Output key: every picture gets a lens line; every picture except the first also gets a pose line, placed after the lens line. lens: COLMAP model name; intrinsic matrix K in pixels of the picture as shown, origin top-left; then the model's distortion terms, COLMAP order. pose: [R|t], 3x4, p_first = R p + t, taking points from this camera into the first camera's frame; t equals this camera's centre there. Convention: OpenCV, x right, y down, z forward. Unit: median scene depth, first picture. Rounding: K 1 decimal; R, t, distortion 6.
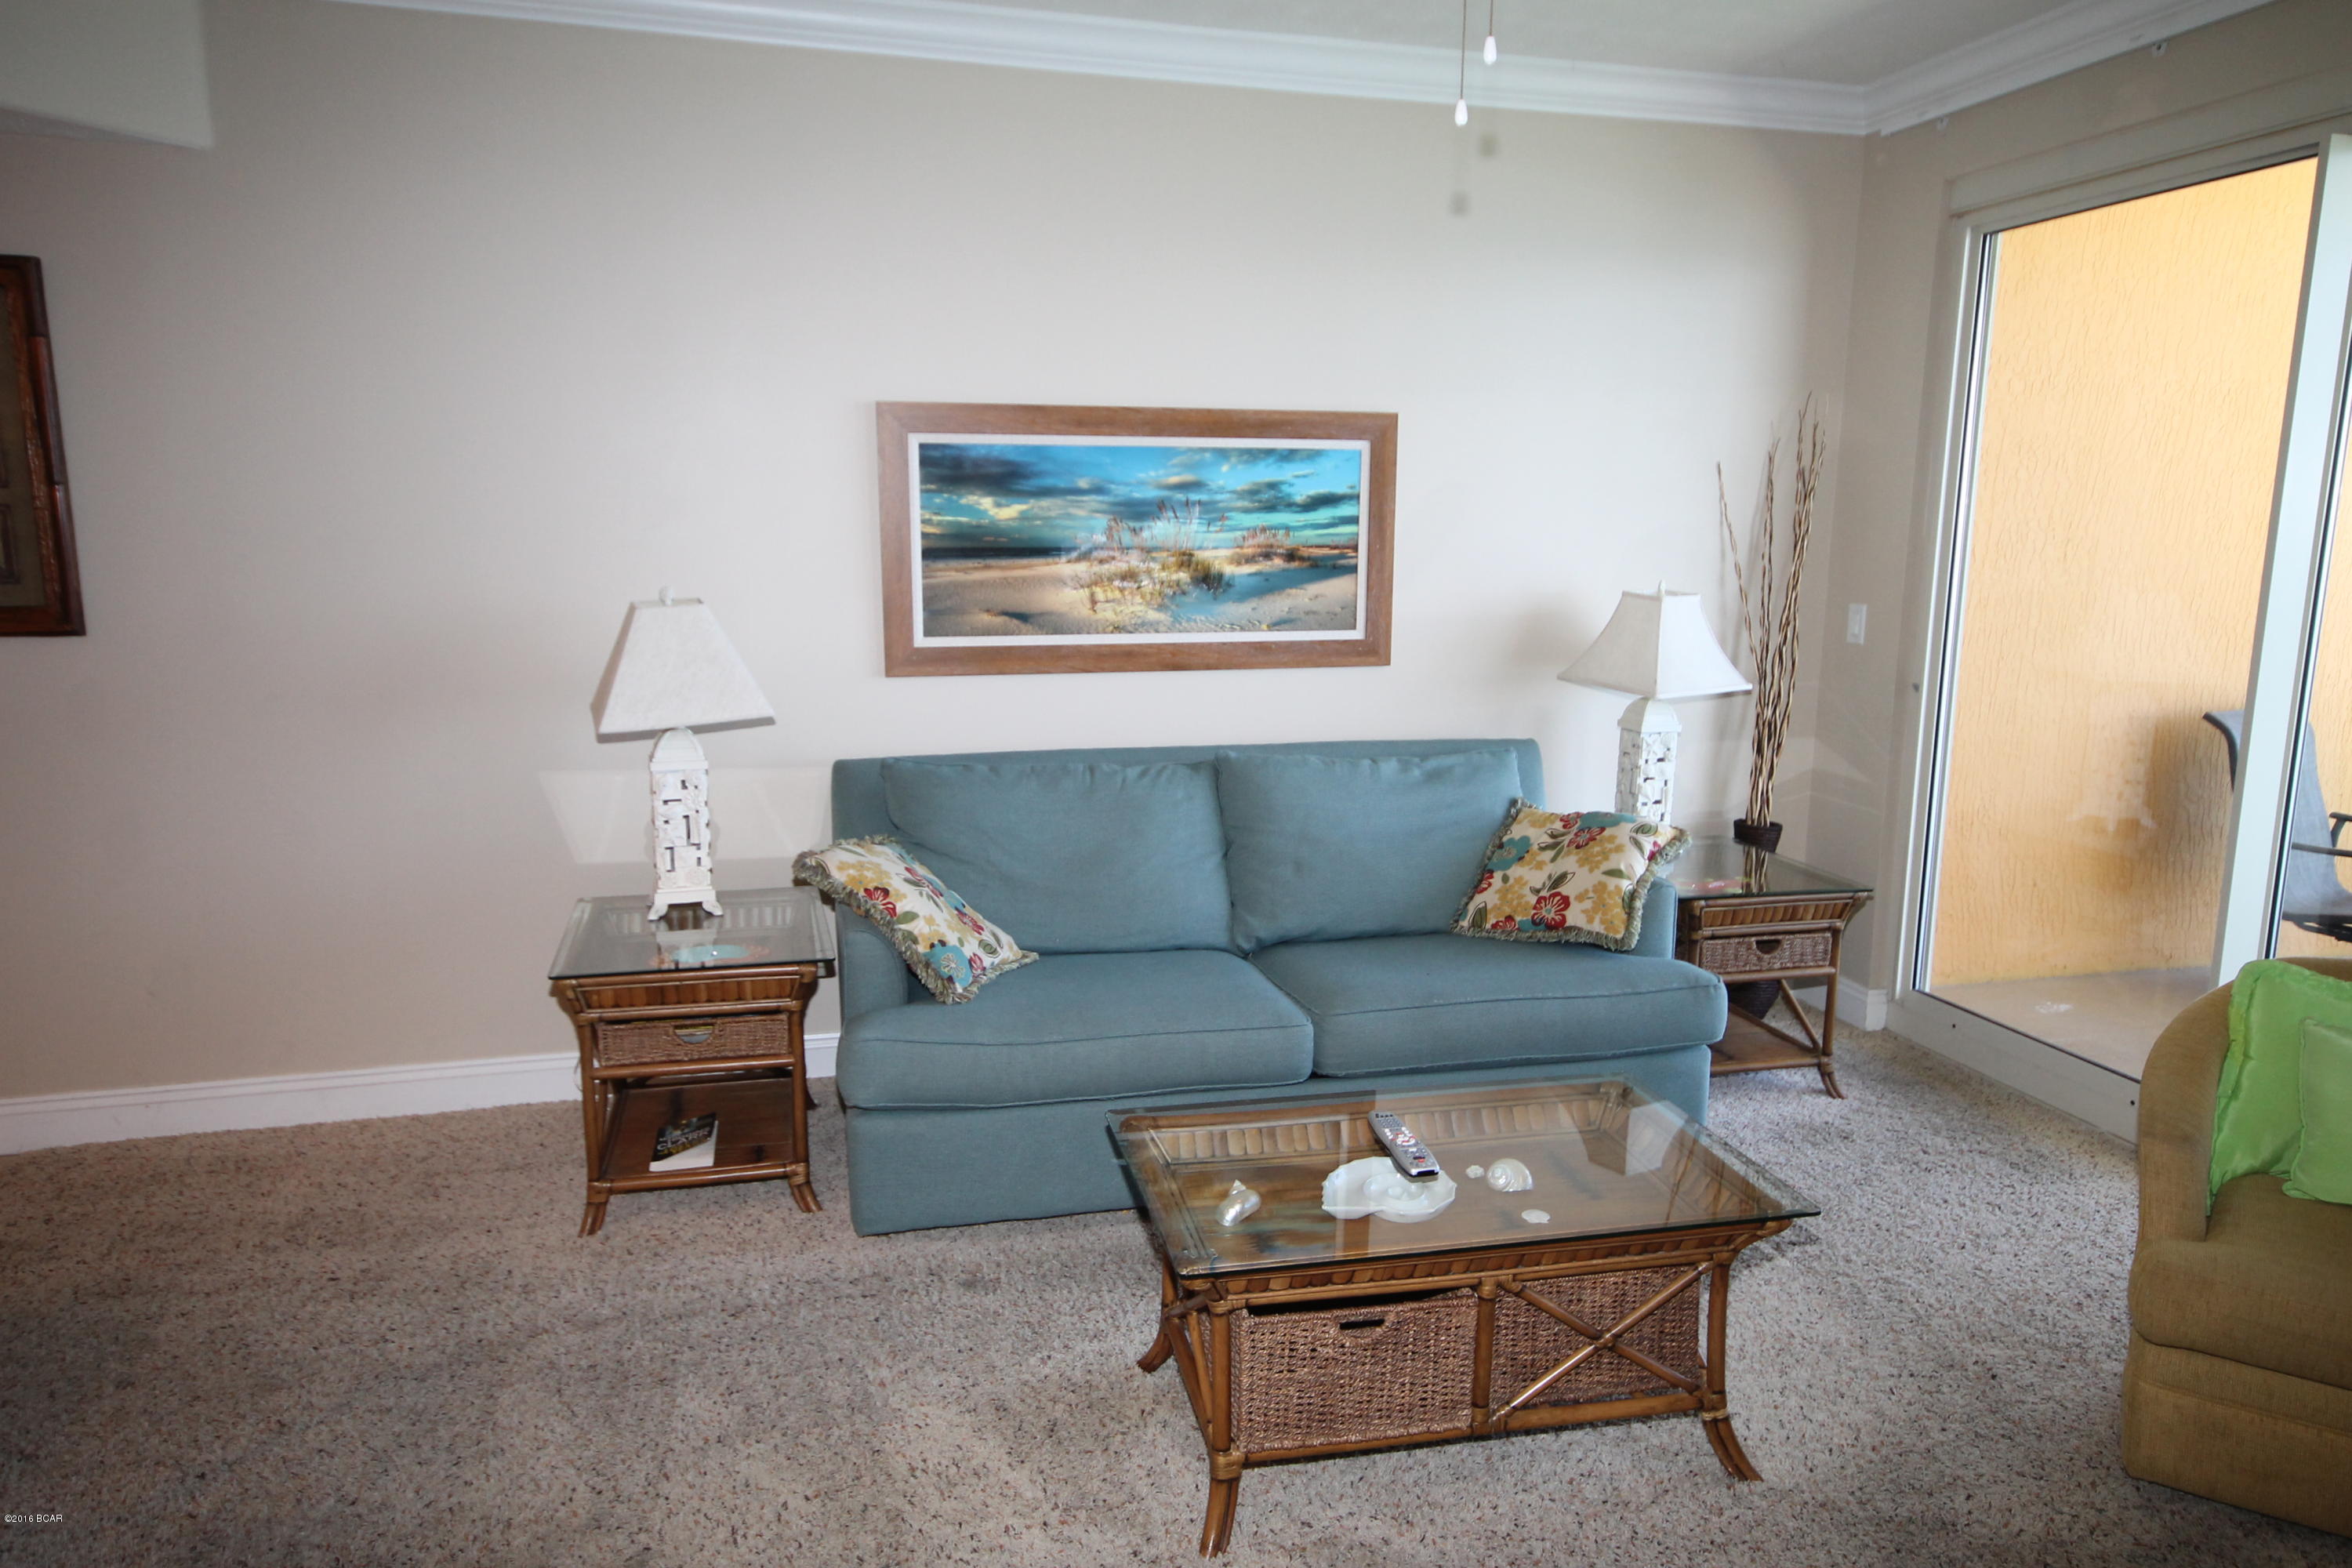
lens RADIAL K [[1538.5, 0, 1174.5], [0, 1538.5, 782.4], [0, 0, 1]] dist [0.003884, 0.013596]
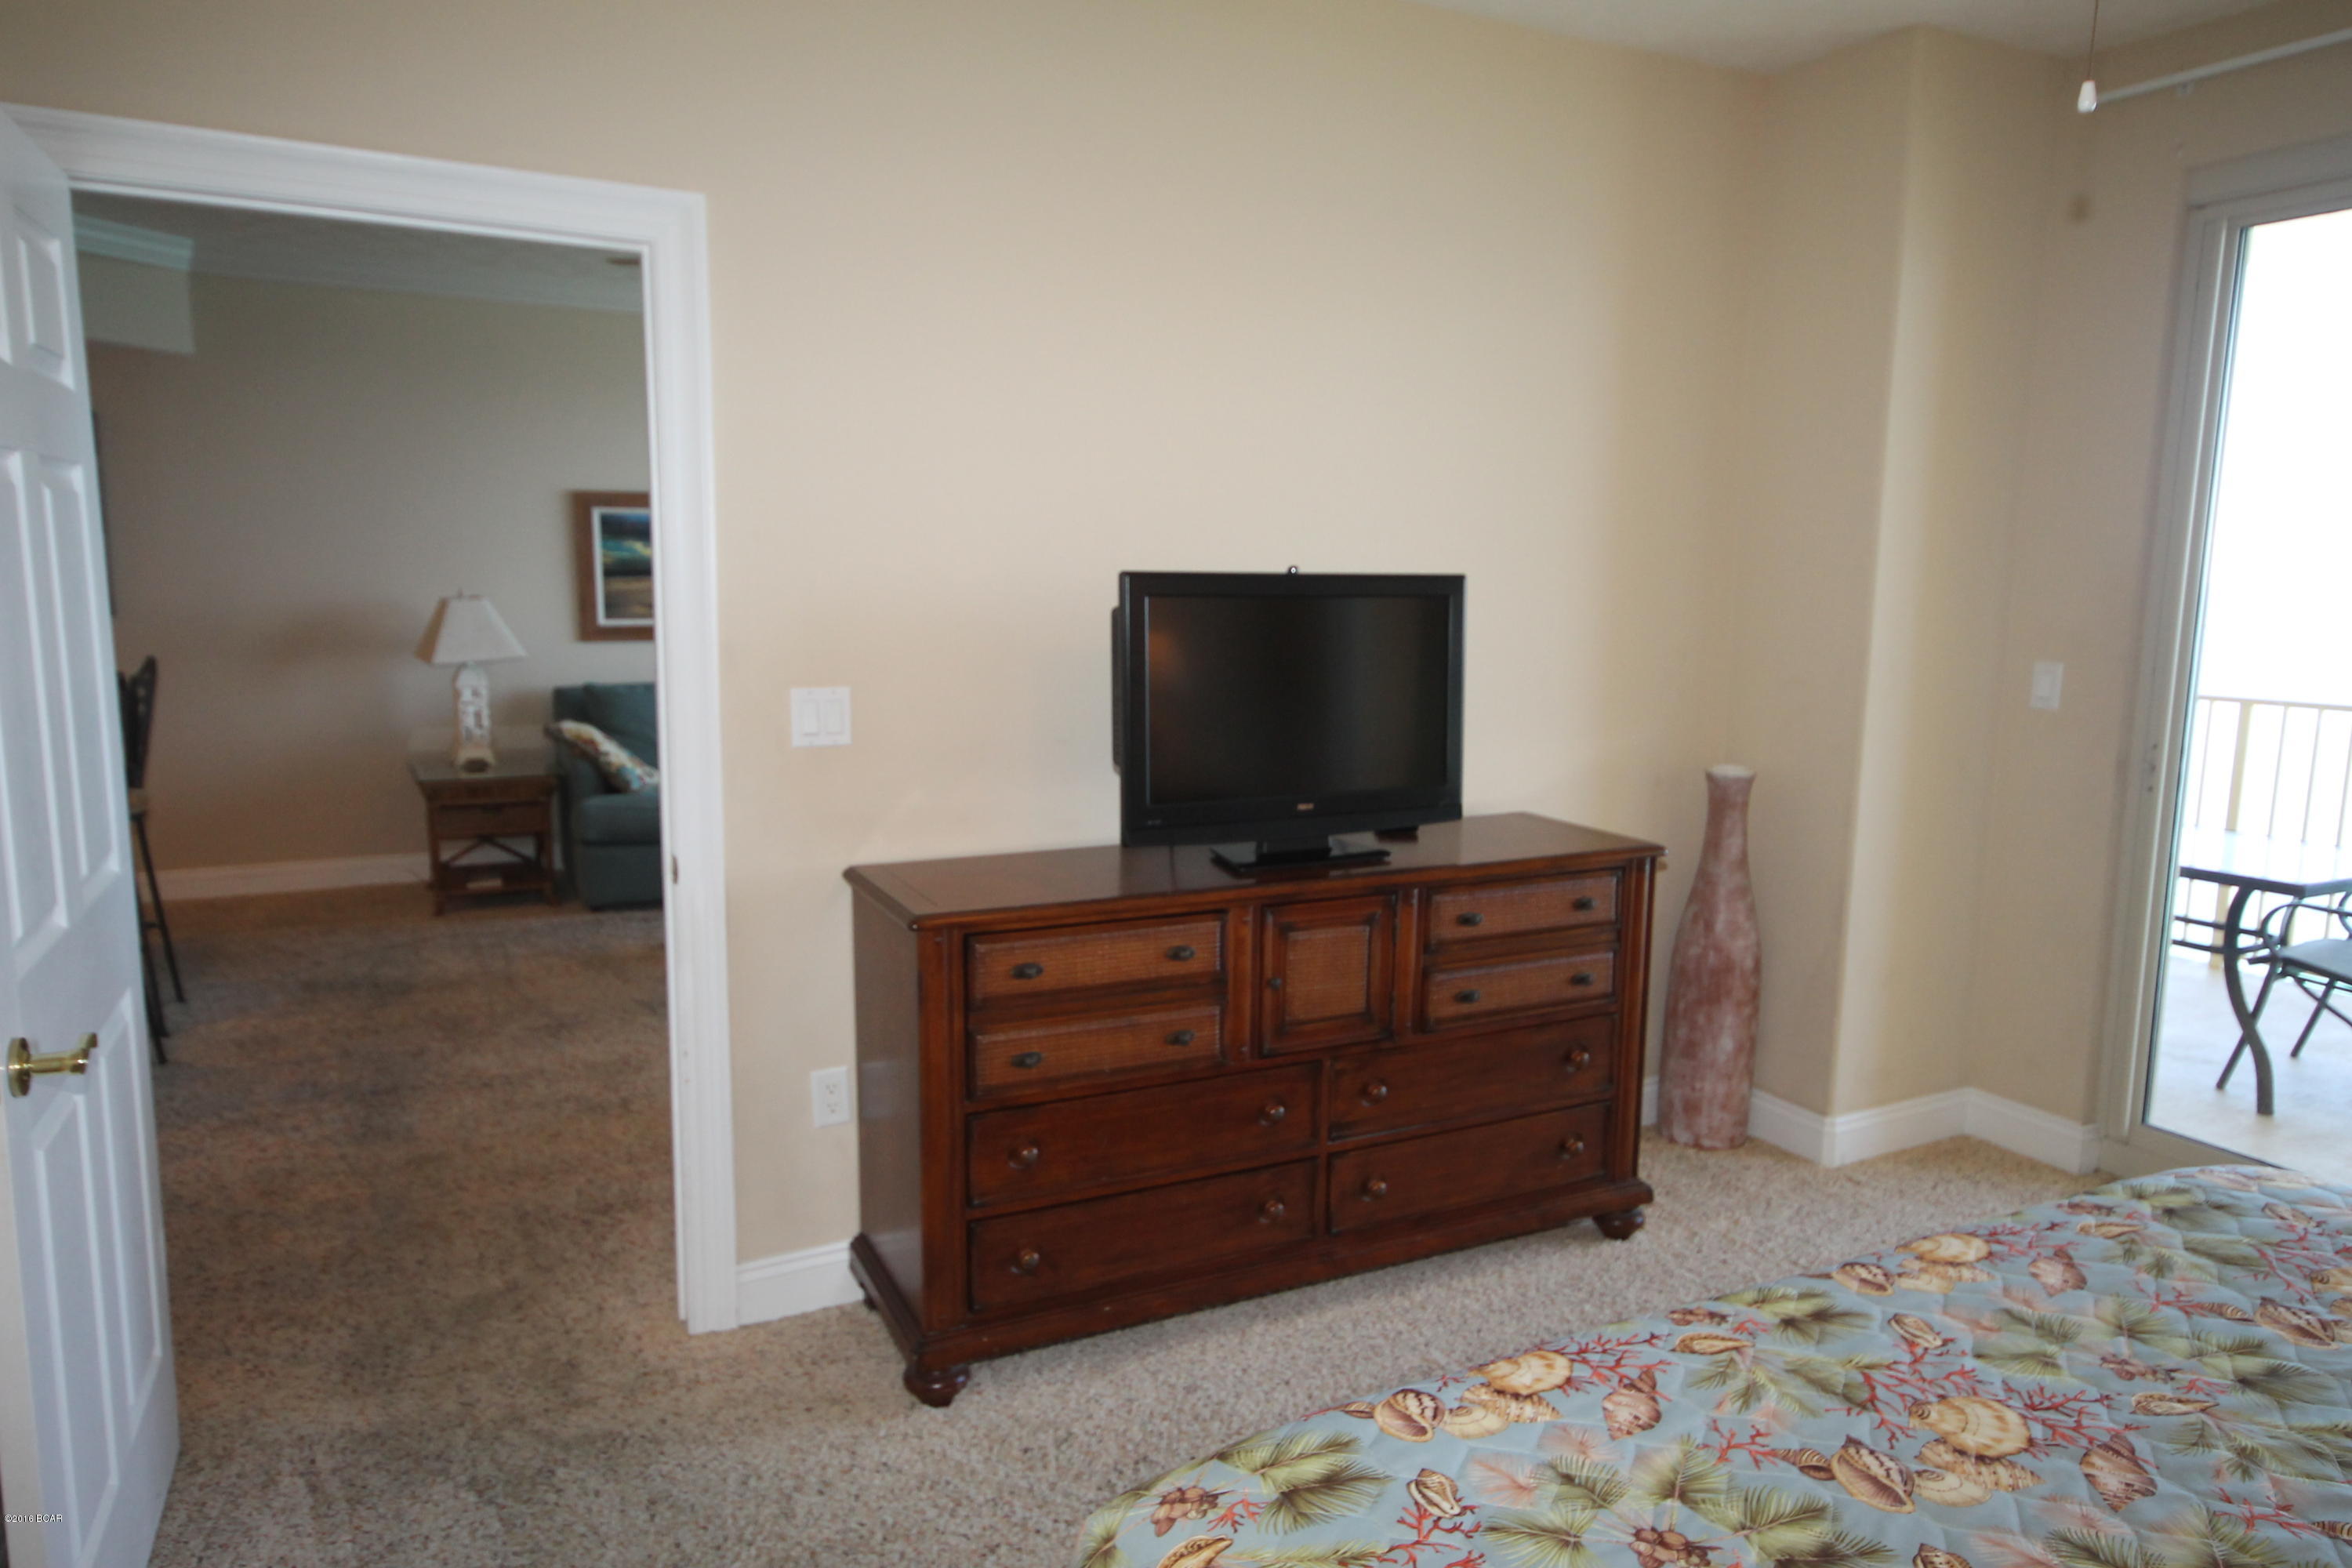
lens RADIAL K [[1538.5, 0, 1188.1], [0, 1538.5, 794.4], [0, 0, 1]] dist [0.003884, 0.013596]
pose [[0.968101, -0.033101, 0.248366, 0.053038], [0.038771, 0.999086, -0.017973, 0.188492], [-0.247544, 0.027029, 0.968500, -1.020954]]
